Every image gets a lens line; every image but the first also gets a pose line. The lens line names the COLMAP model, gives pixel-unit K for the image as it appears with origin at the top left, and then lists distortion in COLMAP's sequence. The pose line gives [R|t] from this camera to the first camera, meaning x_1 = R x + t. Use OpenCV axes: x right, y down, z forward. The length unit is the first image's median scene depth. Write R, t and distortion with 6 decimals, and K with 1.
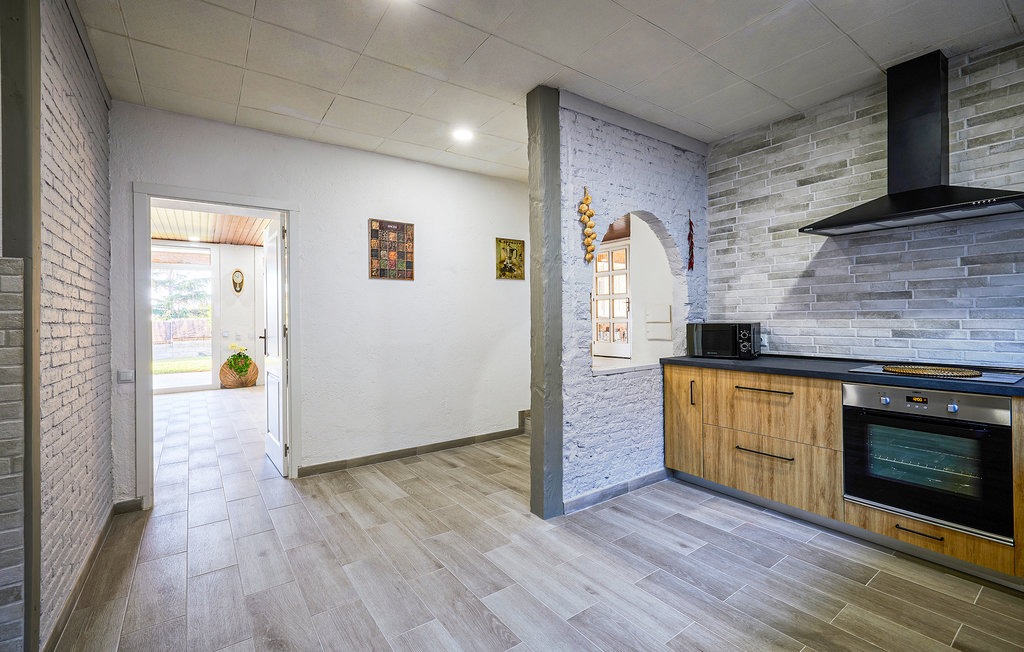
lens RADIAL K [[444.8, 0, 508.5], [0, 444.8, 312.6], [0, 0, 1]] dist [-0.000414, -0.000053]
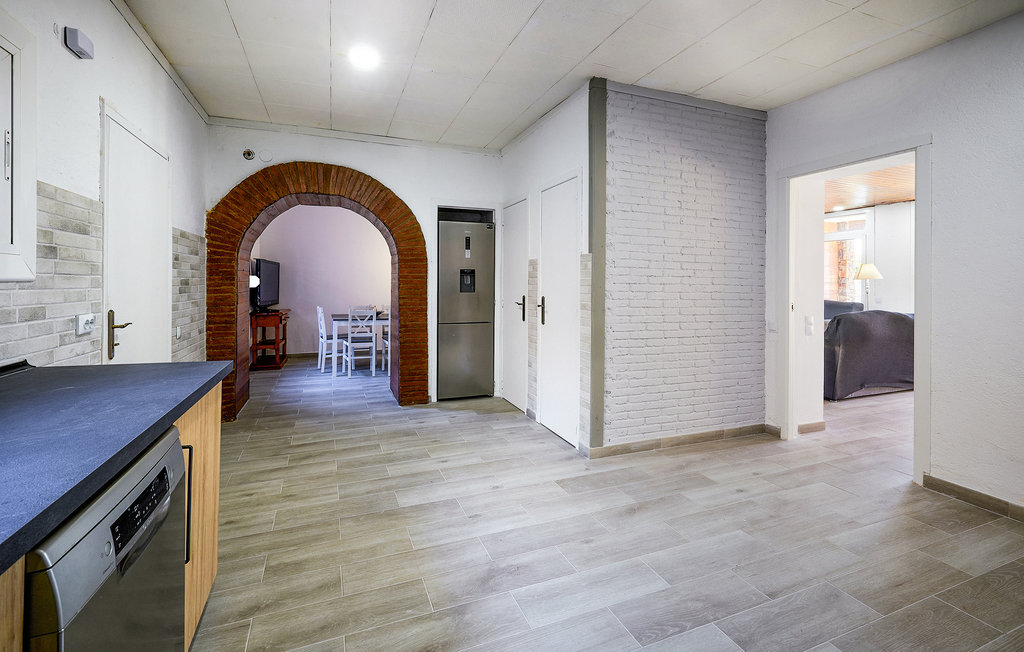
lens RADIAL K [[451.7, 0, 509.4], [0, 451.7, 281.9], [0, 0, 1]] dist [-0.000393, 0.000002]
pose [[-0.233561, 0.010811, -0.972282, 0.714466], [0.005049, 0.999938, 0.009906, -0.010336], [0.972329, -0.002596, -0.233601, 0.694163]]
